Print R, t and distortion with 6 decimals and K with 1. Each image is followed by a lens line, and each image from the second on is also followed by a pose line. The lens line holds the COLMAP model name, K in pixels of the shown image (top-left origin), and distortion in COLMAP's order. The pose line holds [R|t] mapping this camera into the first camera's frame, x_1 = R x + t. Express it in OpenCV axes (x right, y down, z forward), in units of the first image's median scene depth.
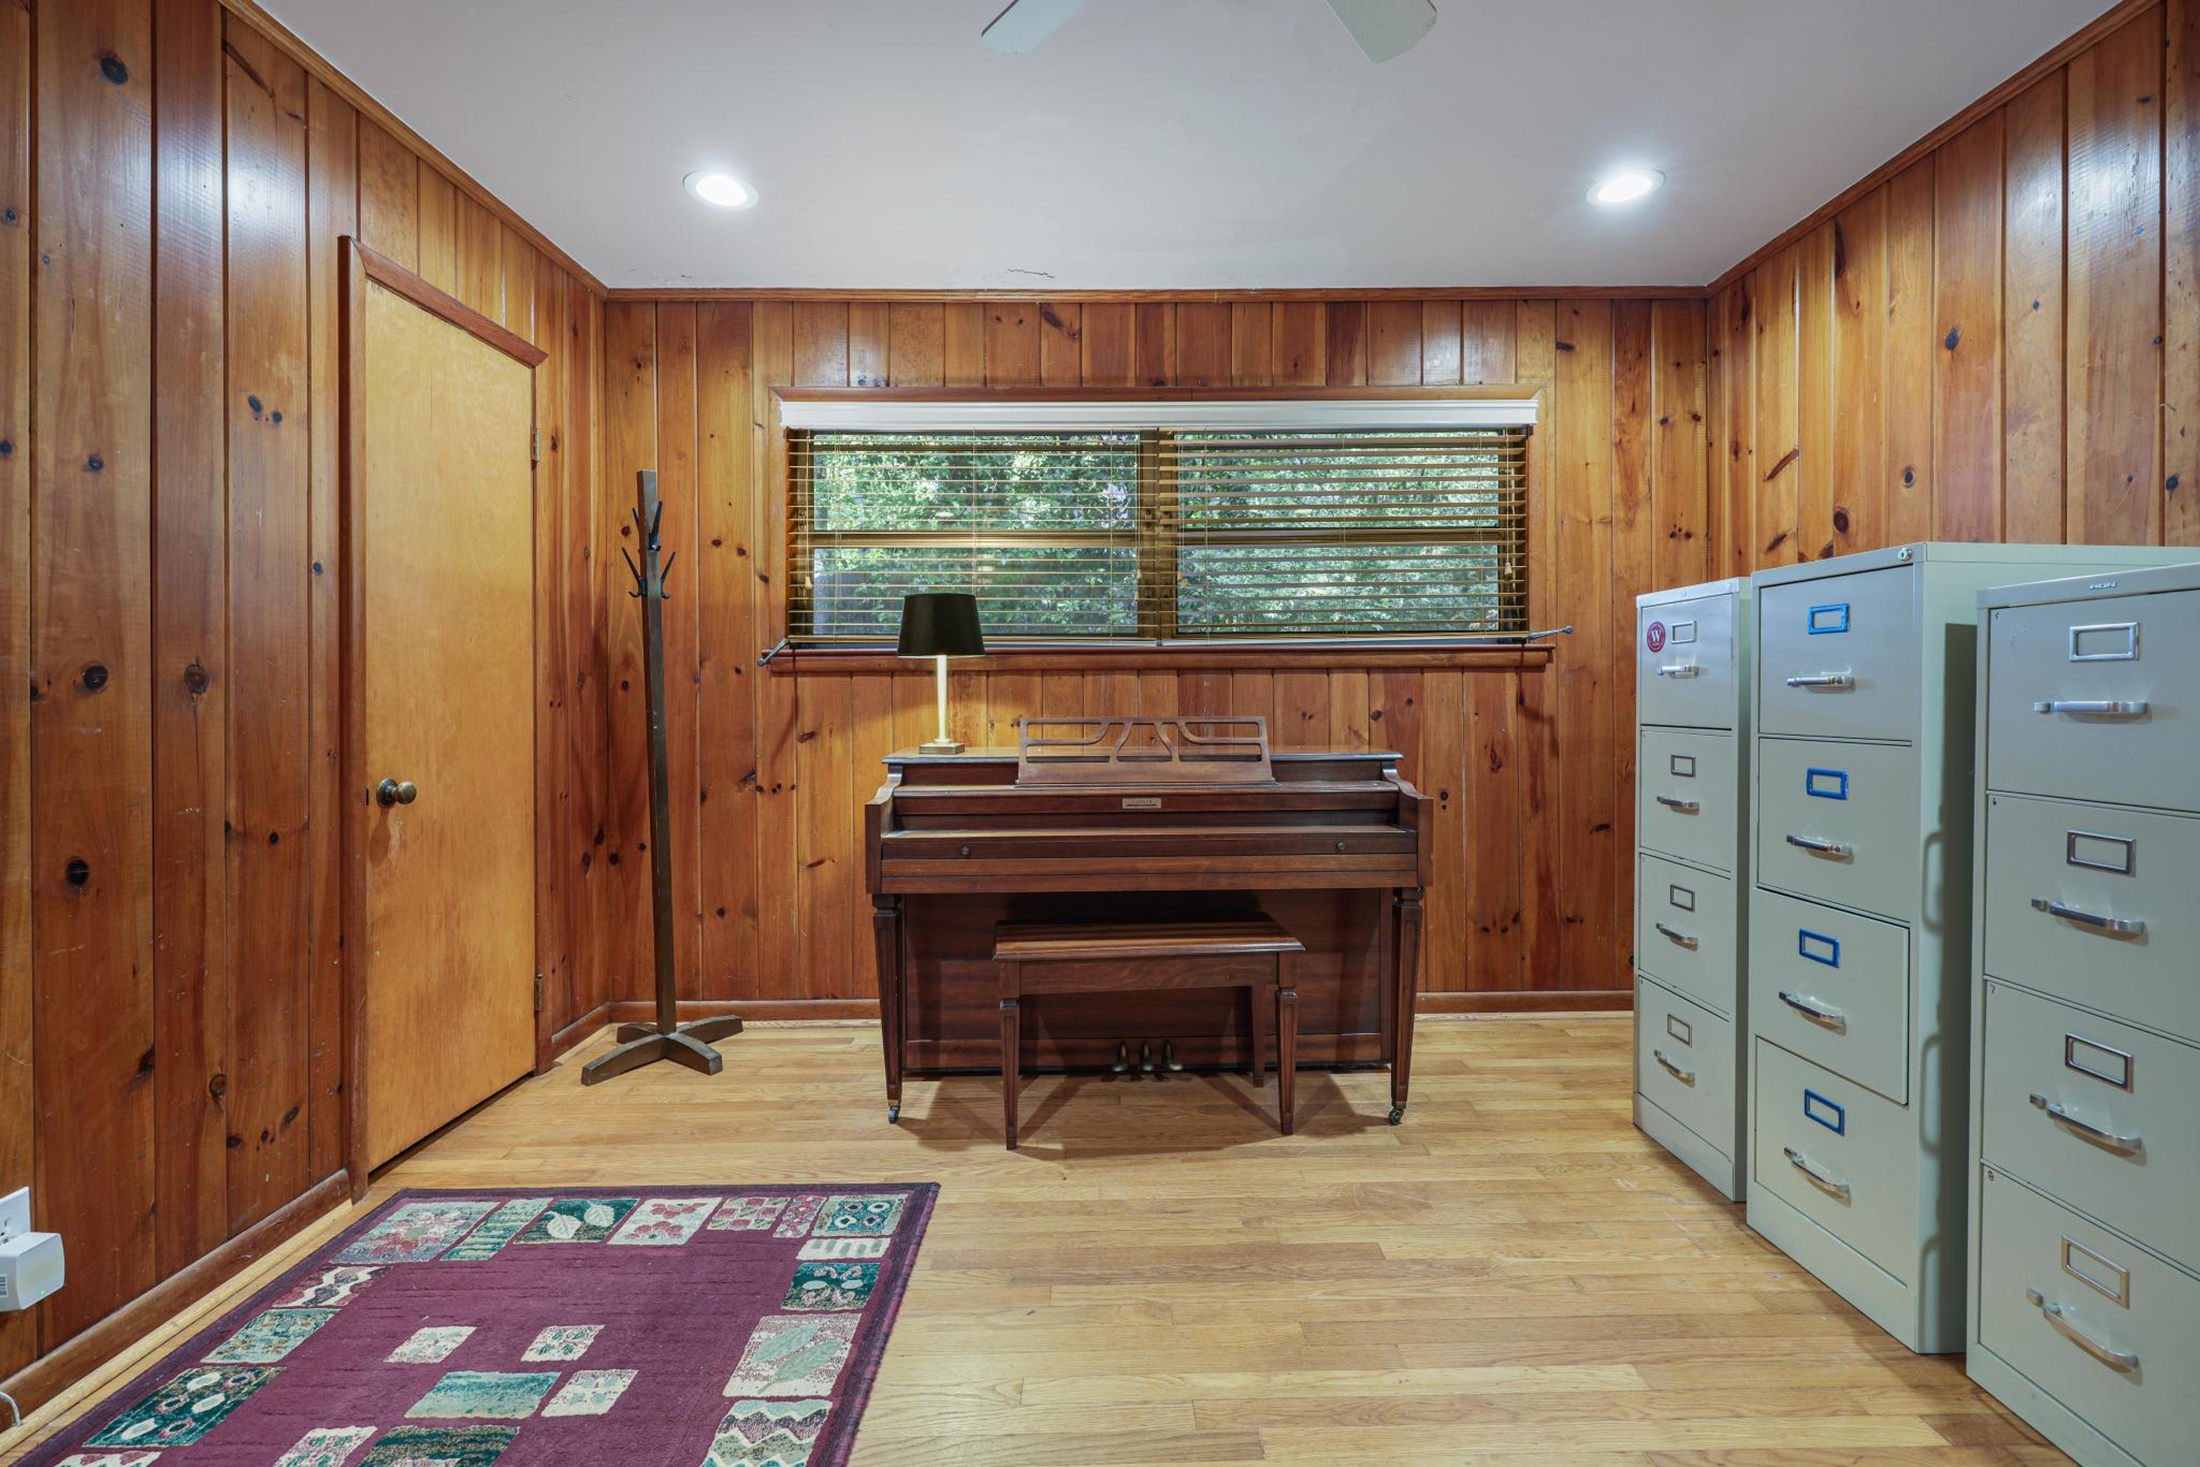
lens RADIAL K [[938.0, 0, 1105.1], [0, 938.0, 699.0], [0, 0, 1]] dist [0.001063, 0.000268]
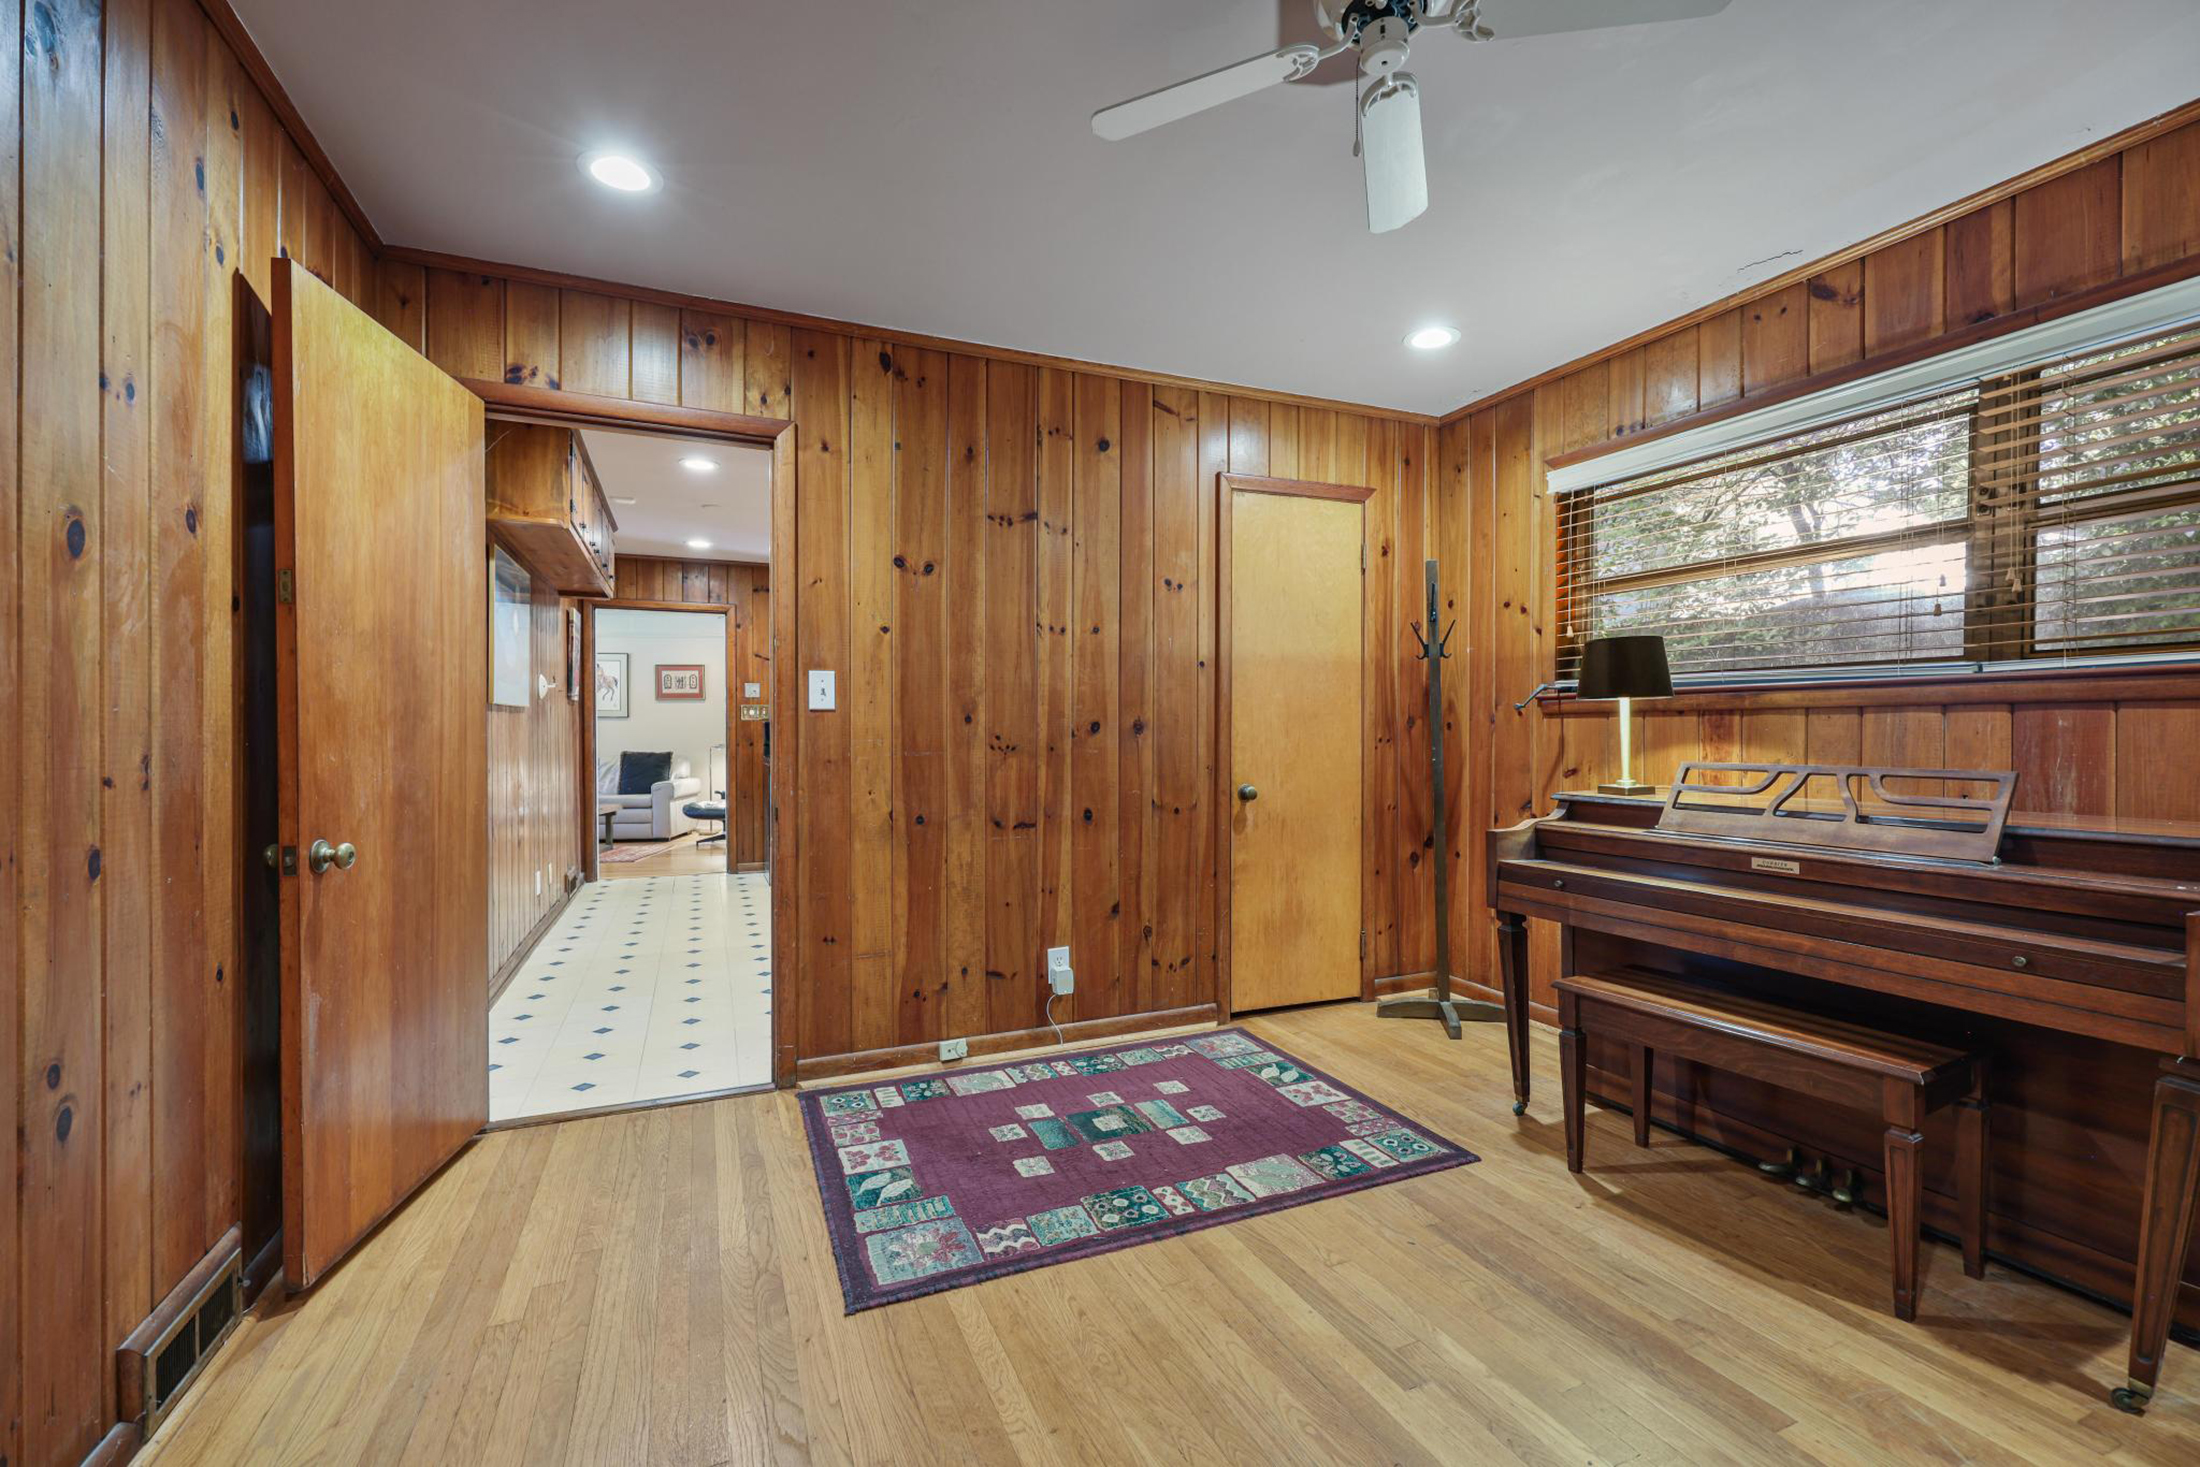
lens RADIAL K [[899.1, 0, 1098.0], [0, 899.1, 733.5], [0, 0, 1]] dist [0.000854, 0.000293]
pose [[0.407527, 0.006706, -0.913169, 0.526299], [-0.003075, 0.999977, 0.005971, -0.012811], [0.913188, 0.000374, 0.407538, 0.091632]]
